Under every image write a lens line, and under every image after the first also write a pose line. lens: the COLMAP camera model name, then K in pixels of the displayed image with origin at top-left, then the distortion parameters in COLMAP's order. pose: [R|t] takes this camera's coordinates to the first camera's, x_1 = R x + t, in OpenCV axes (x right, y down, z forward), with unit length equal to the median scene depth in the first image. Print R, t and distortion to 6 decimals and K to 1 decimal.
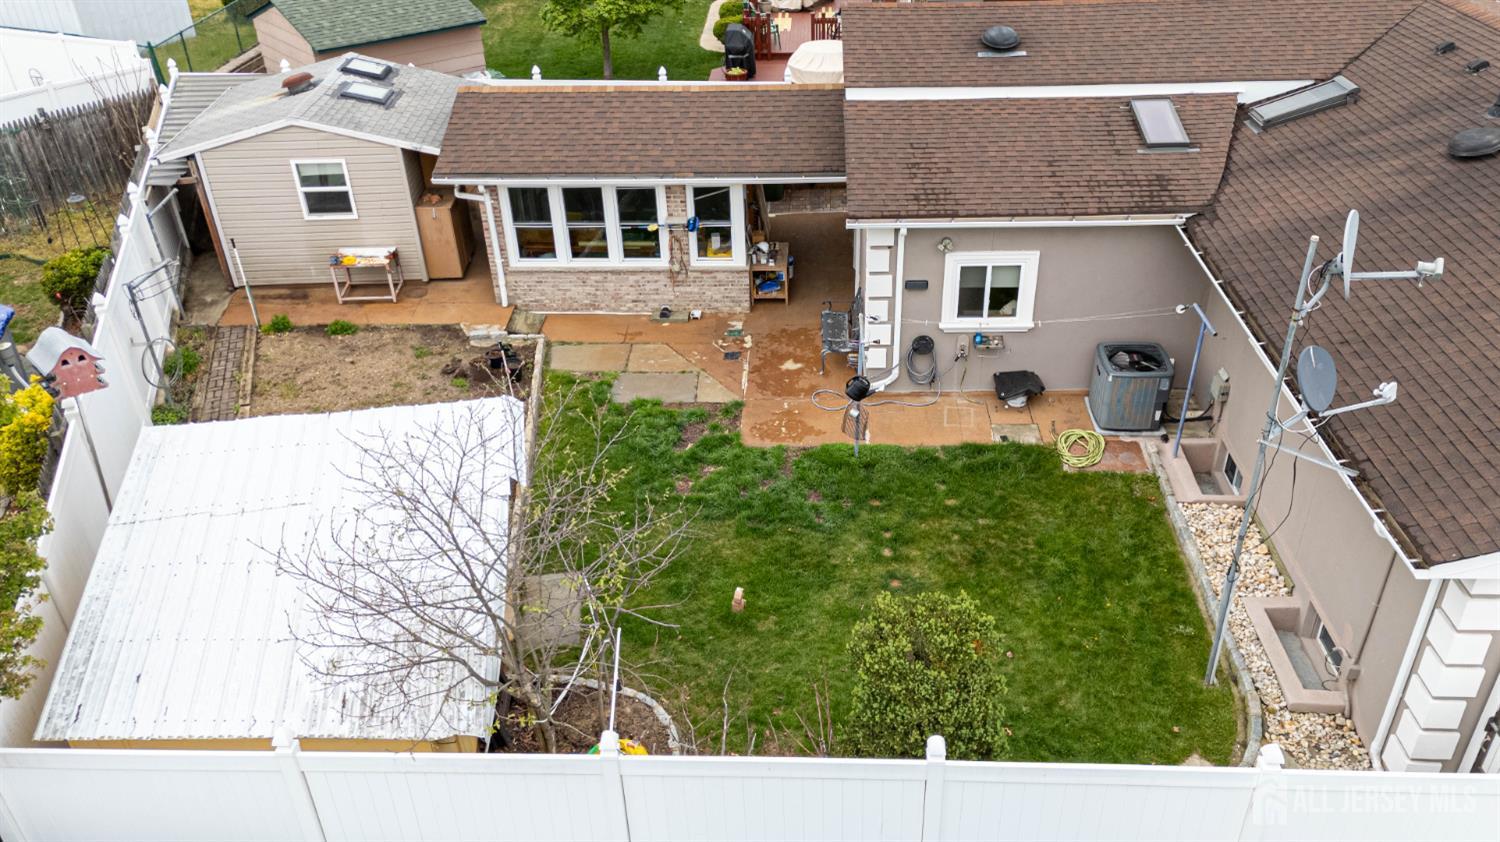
lens RADIAL K [[1132.8, 0, 779.9], [0, 1132.8, 423.6], [0, 0, 1]] dist [0.073787, -0.078762]
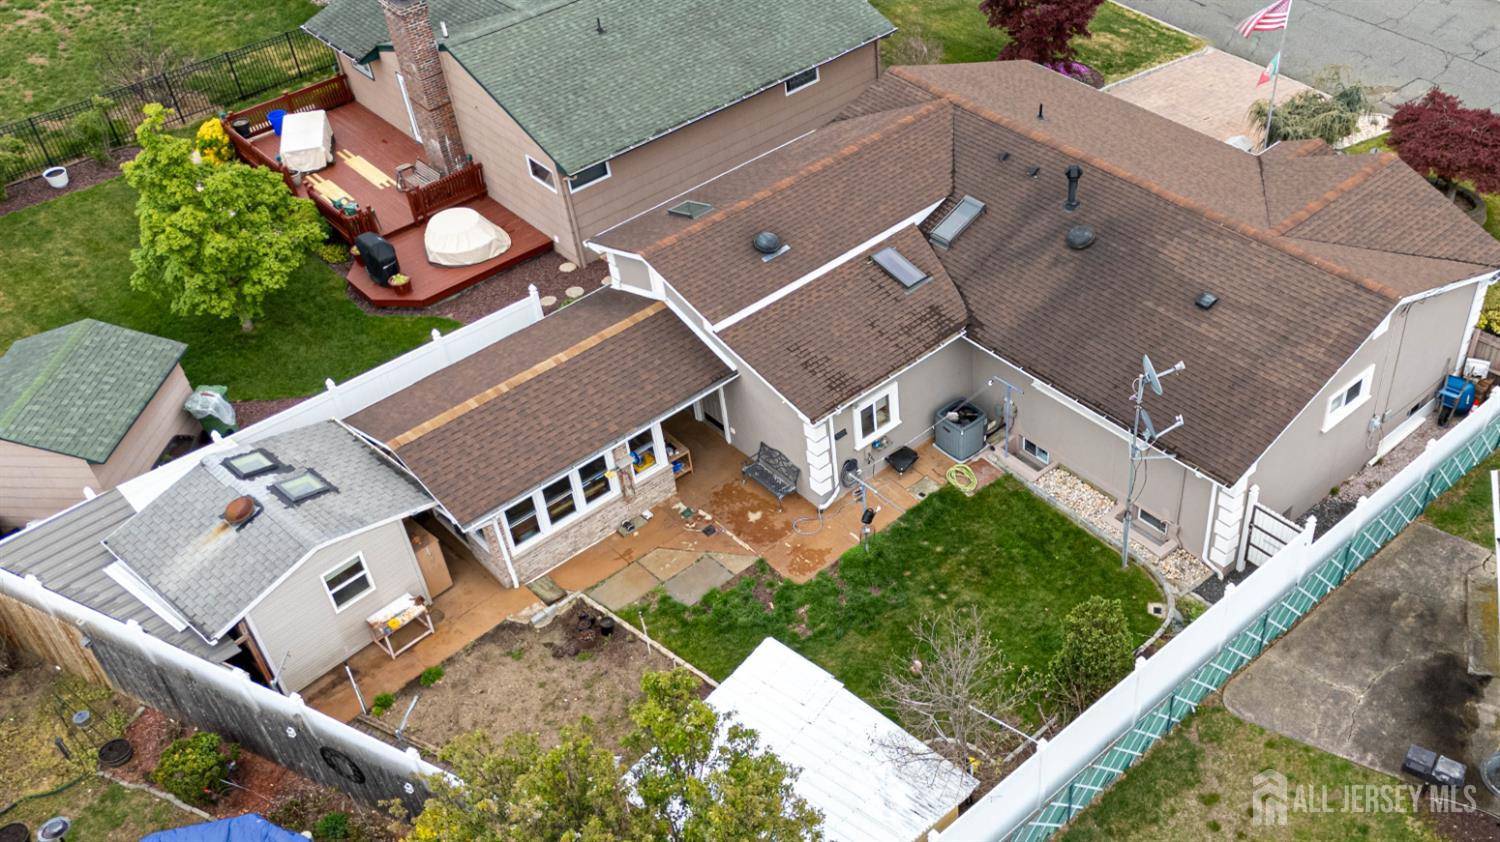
lens RADIAL K [[1420.8, 0, 888.3], [0, 1420.8, 470.8], [0, 0, 1]] dist [0.112771, -0.210395]
pose [[0.711138, -0.478501, 0.515091, -0.777347], [0.399875, 0.877890, 0.263457, -0.516047], [-0.578258, 0.018618, 0.815642, -0.541186]]
